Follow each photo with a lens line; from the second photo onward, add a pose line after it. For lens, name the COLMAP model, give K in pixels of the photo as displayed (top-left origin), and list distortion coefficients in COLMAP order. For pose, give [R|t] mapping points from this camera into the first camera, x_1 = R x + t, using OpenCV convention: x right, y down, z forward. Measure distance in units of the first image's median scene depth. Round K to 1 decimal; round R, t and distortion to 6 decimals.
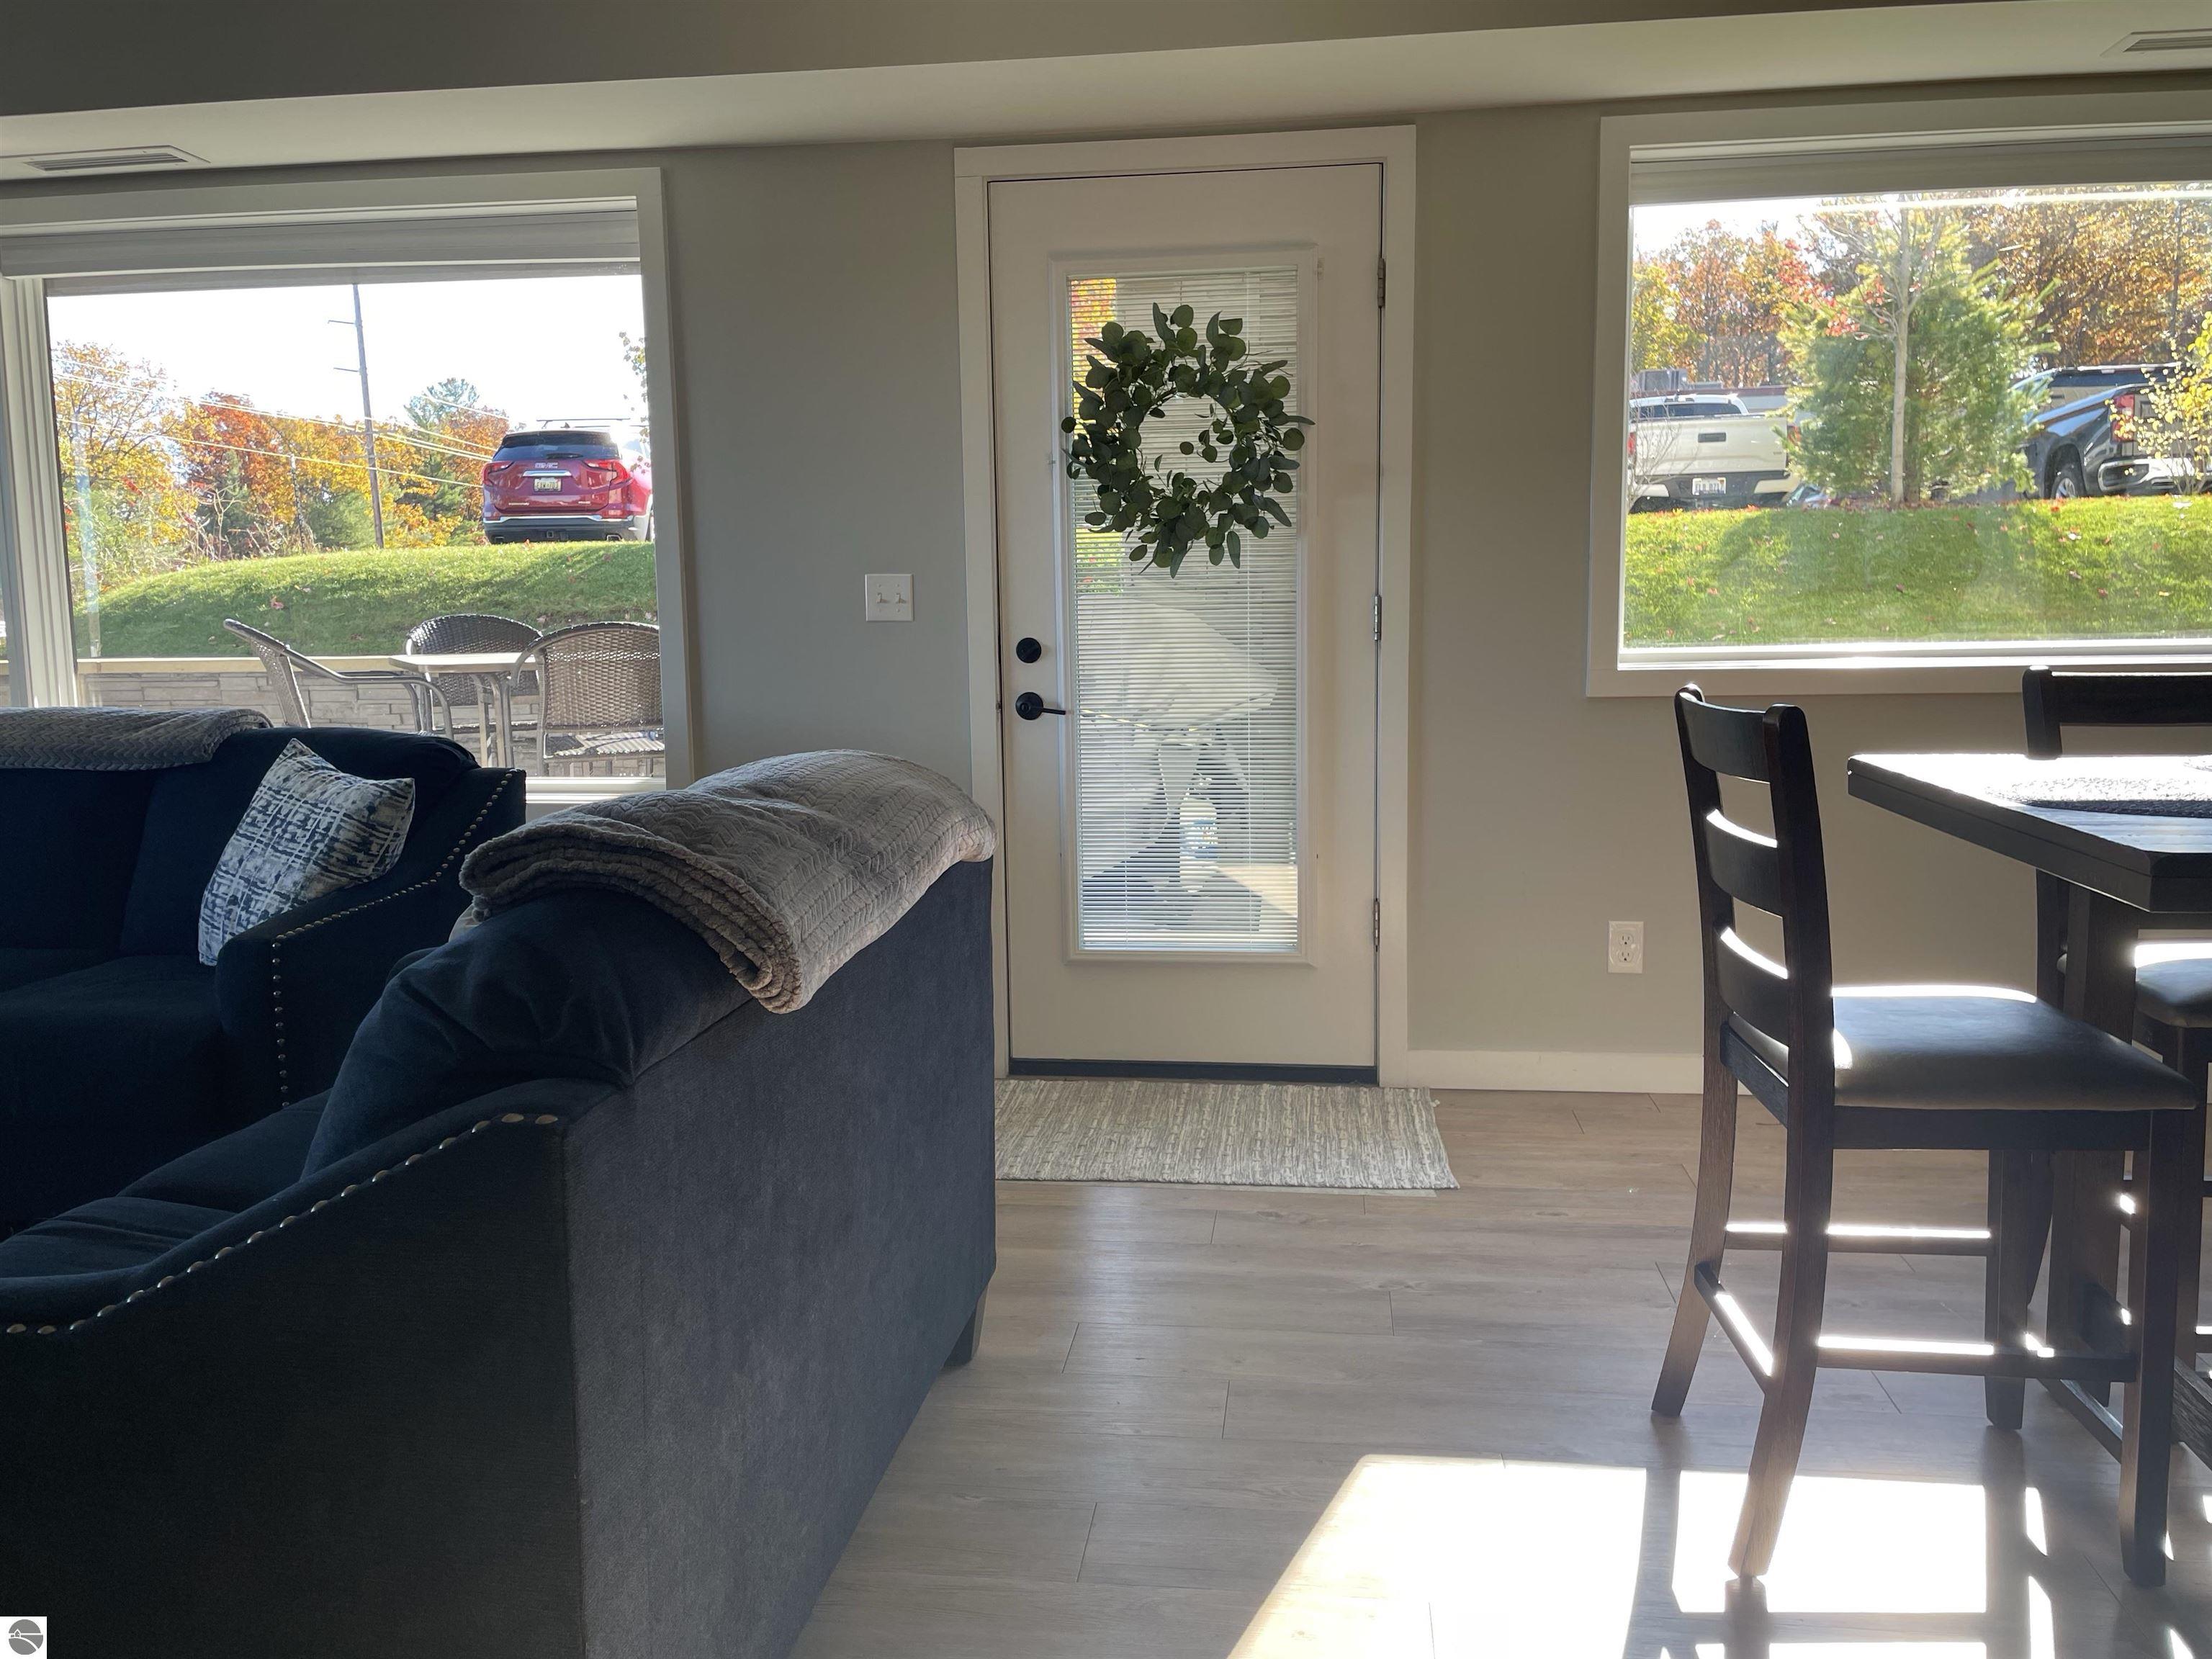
lens RADIAL K [[1656.4, 0, 1103.1], [0, 1656.4, 834.6], [0, 0, 1]] dist [0.003381, -0.004911]
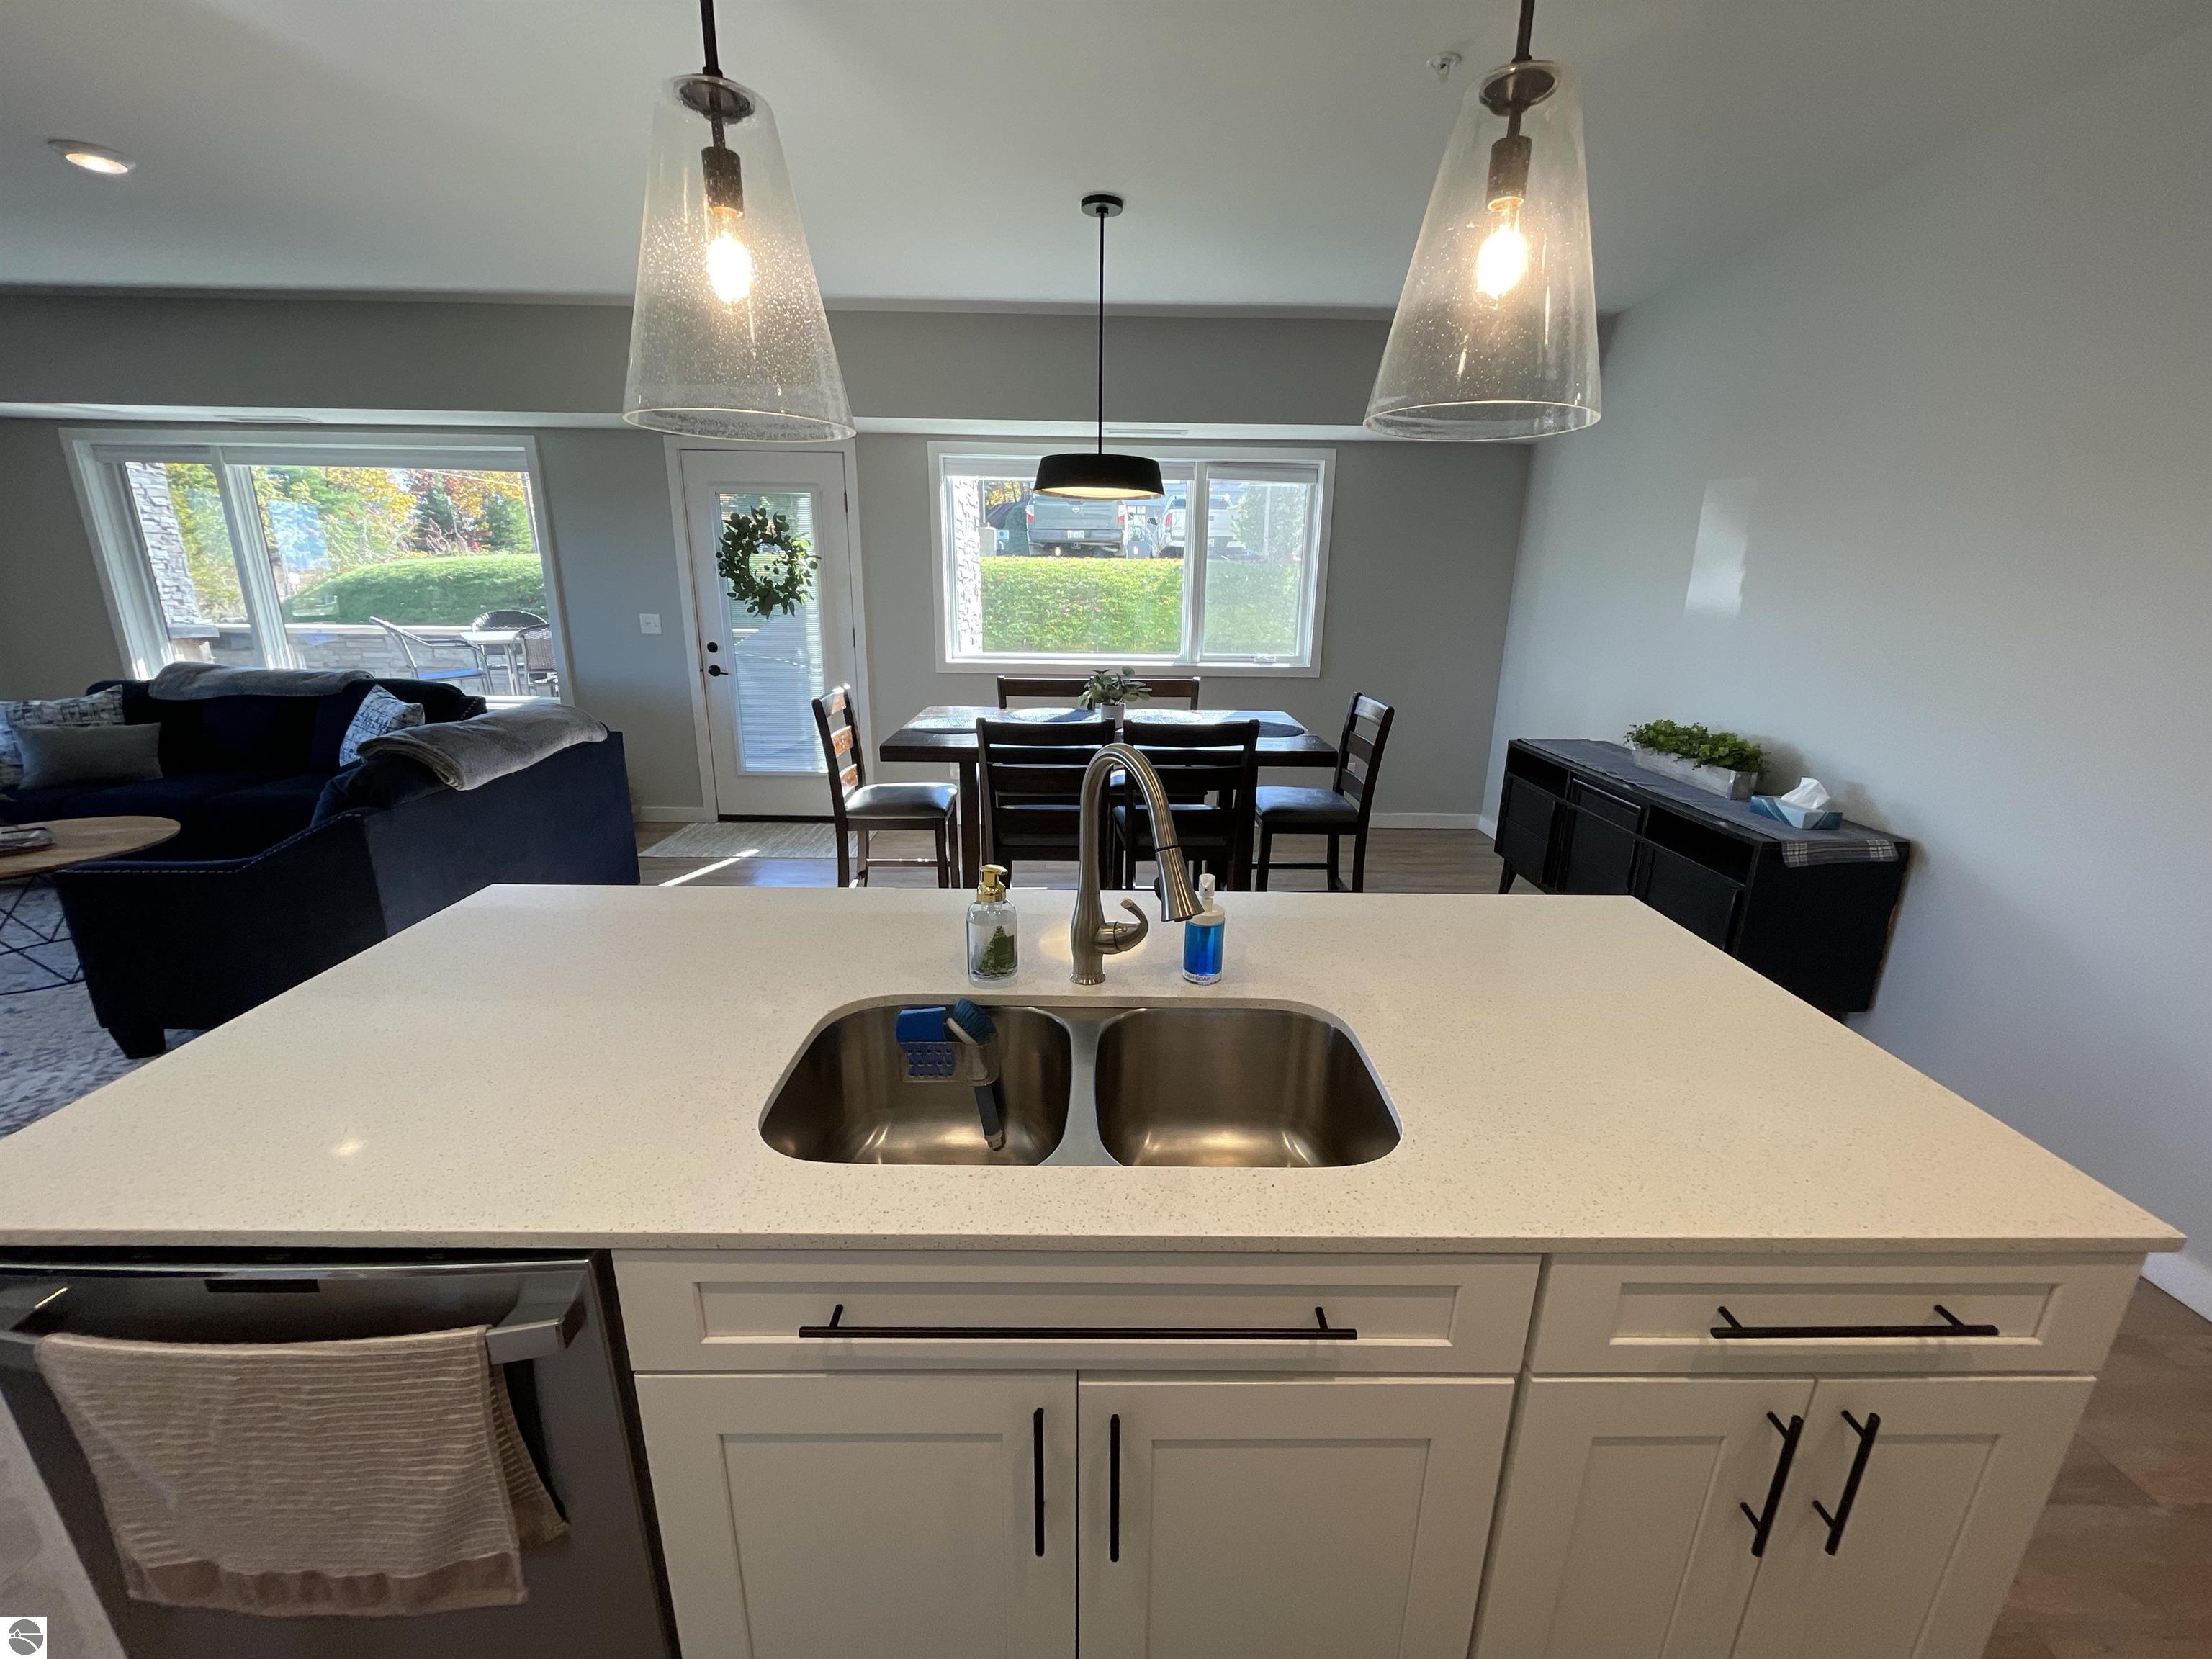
lens RADIAL K [[887.6, 0, 1108.6], [0, 887.6, 824.6], [0, 0, 1]] dist [-0.019724, -0.000130]
pose [[0.989072, -0.007314, 0.147255, 0.353854], [-0.012212, 0.991273, 0.131260, -0.032332], [-0.146930, -0.131624, 0.980350, -0.411187]]
